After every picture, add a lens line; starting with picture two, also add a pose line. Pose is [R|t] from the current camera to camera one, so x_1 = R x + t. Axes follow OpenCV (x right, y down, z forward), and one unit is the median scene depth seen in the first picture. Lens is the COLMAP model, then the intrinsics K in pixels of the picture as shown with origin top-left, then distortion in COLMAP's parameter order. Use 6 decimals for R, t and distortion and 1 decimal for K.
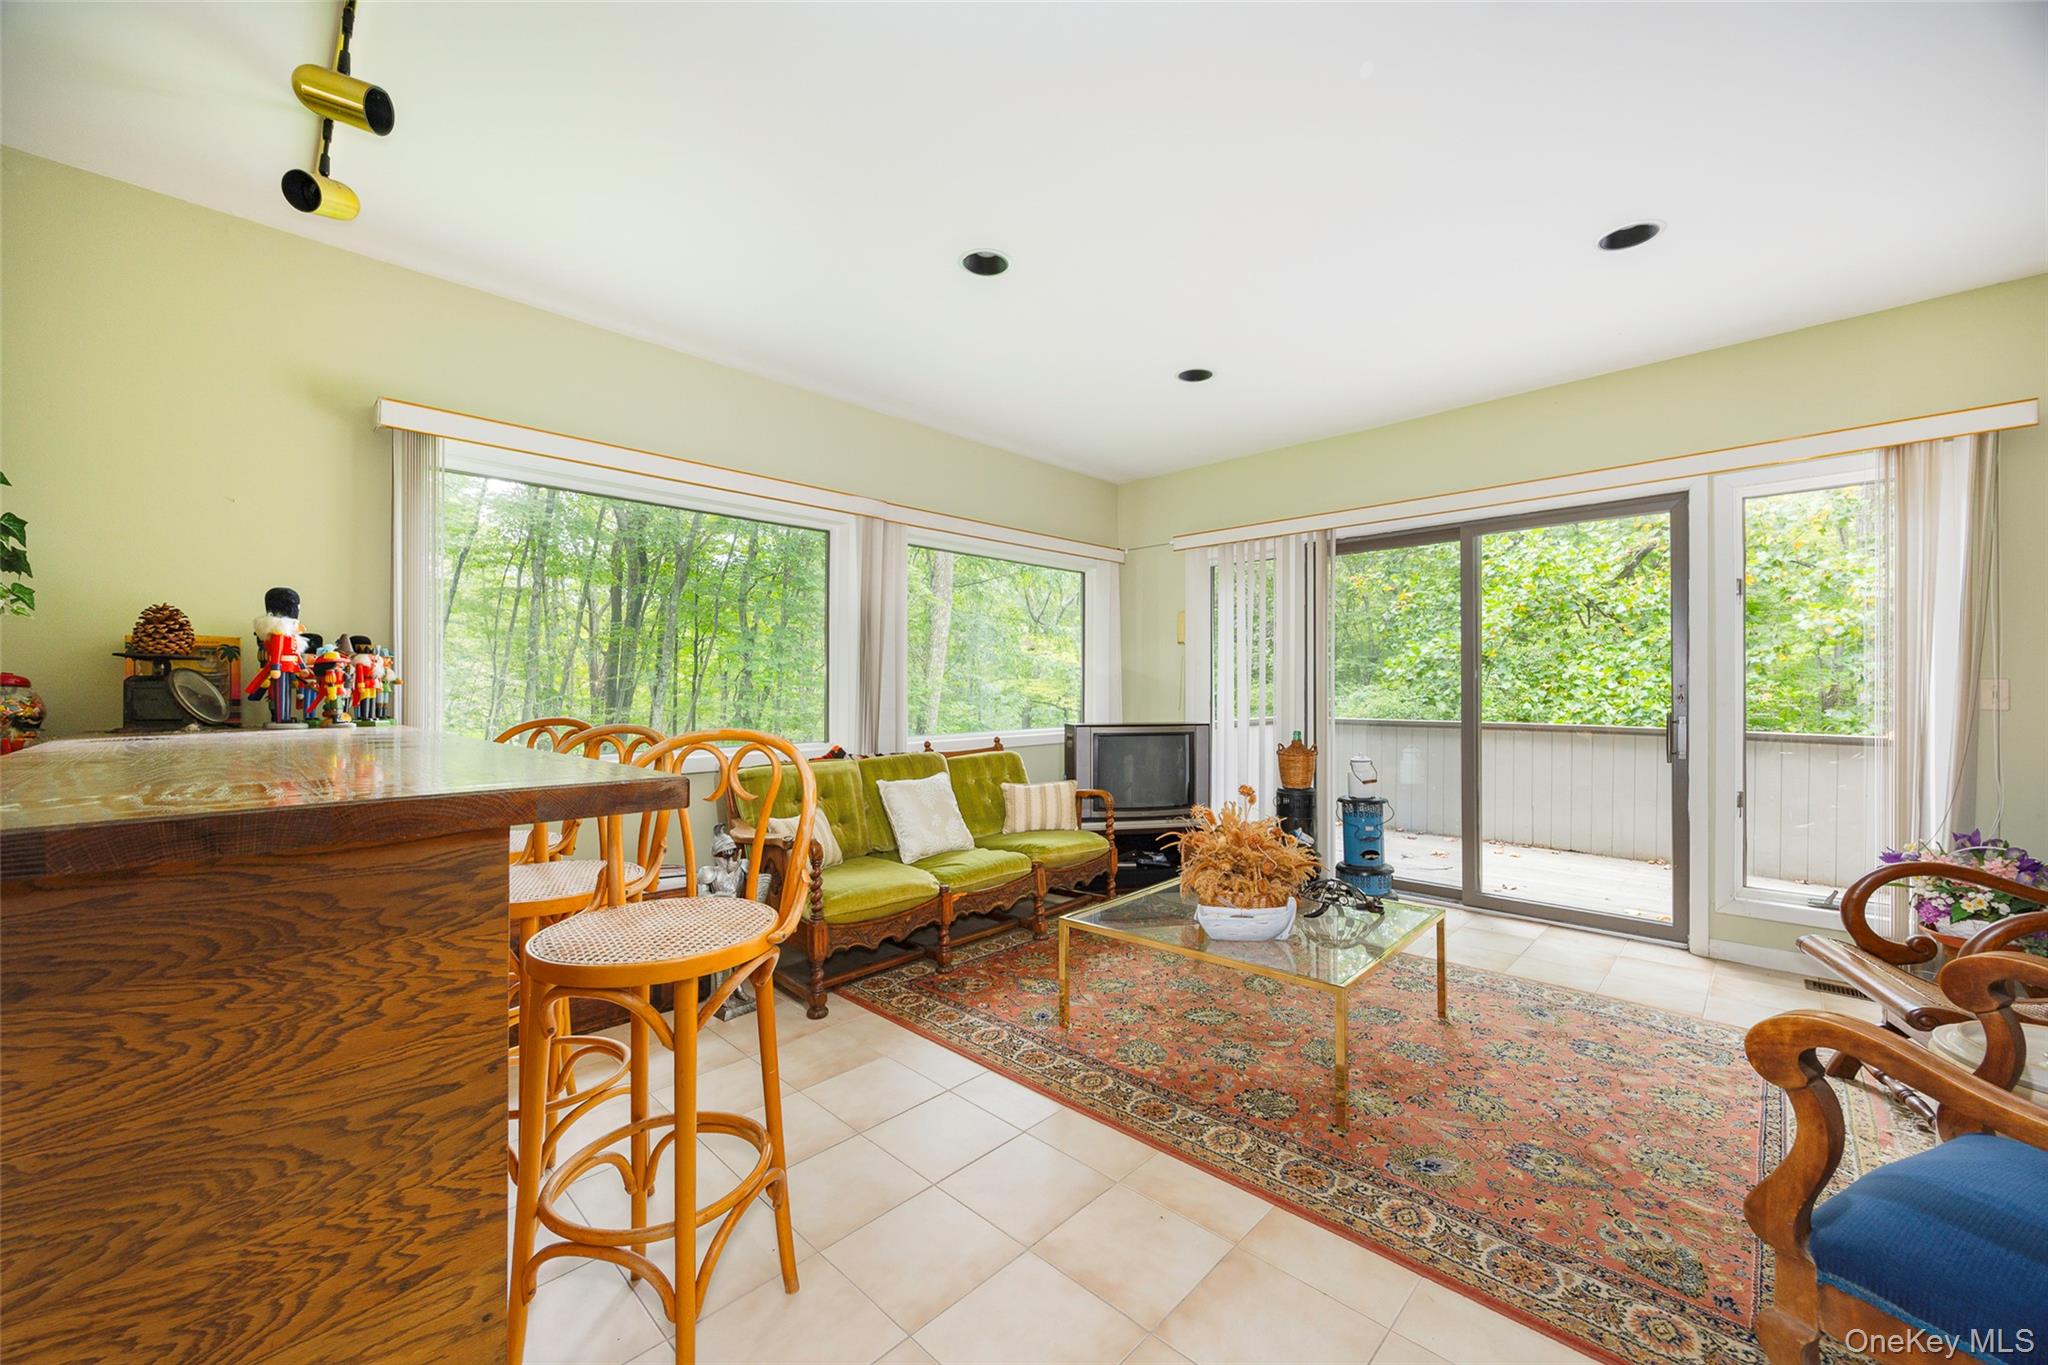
lens RADIAL K [[786.0, 0, 1017.5], [0, 786.0, 682.9], [0, 0, 1]] dist [0.000030, -0.000044]
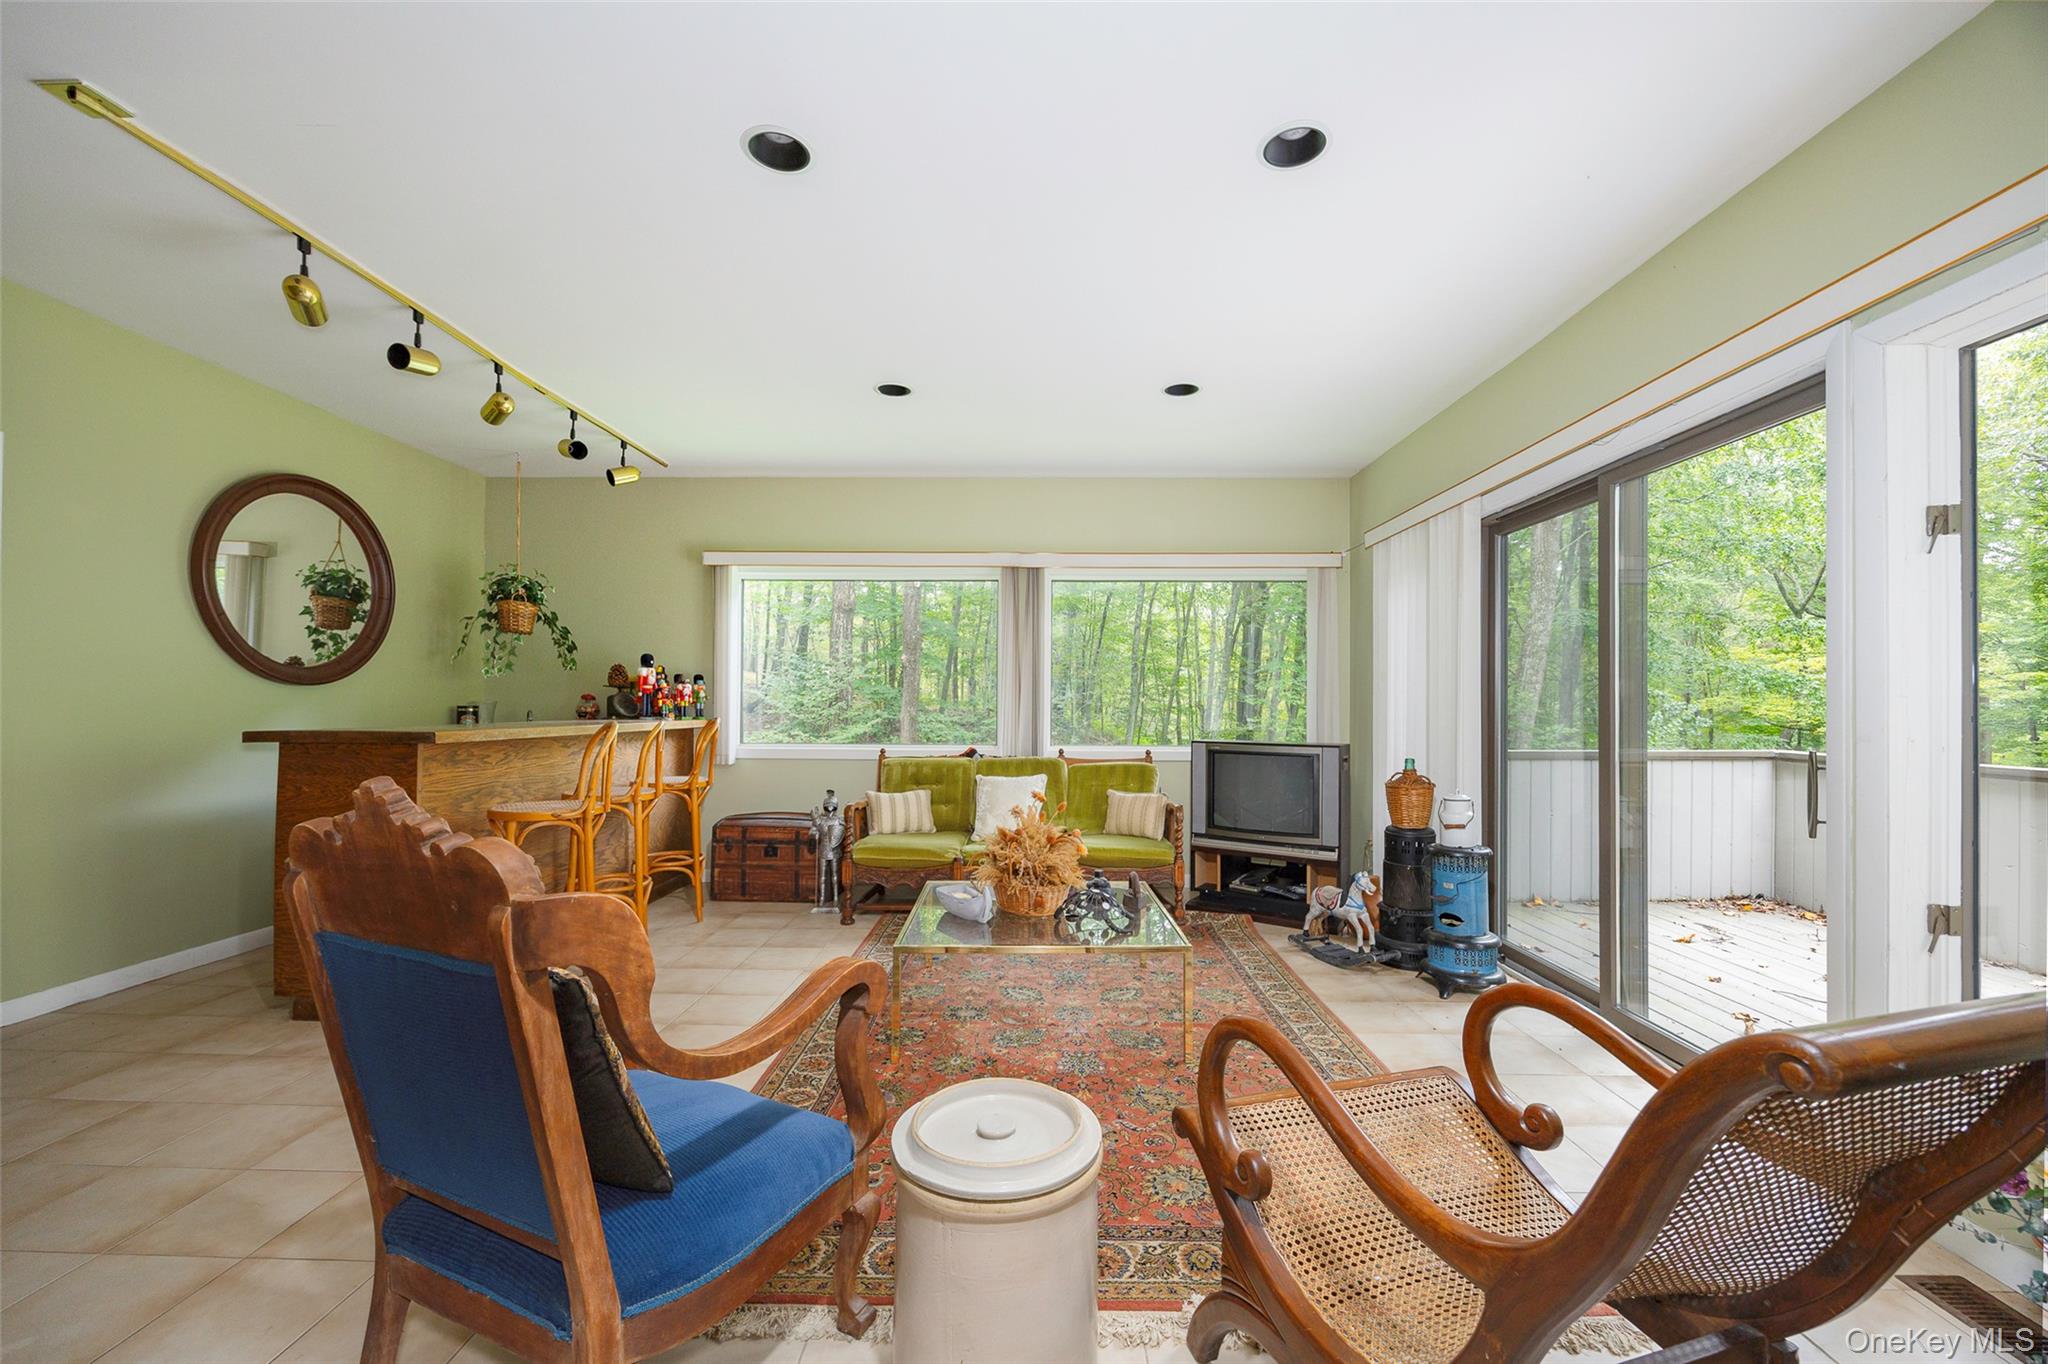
lens RADIAL K [[786.0, 0, 1017.5], [0, 786.0, 682.4], [0, 0, 1]] dist [0.000030, -0.000044]
pose [[0.695768, -0.013088, -0.718147, 0.813495], [-0.002993, 0.999772, -0.021120, -0.000432], [0.718260, 0.016844, 0.695571, 0.153681]]
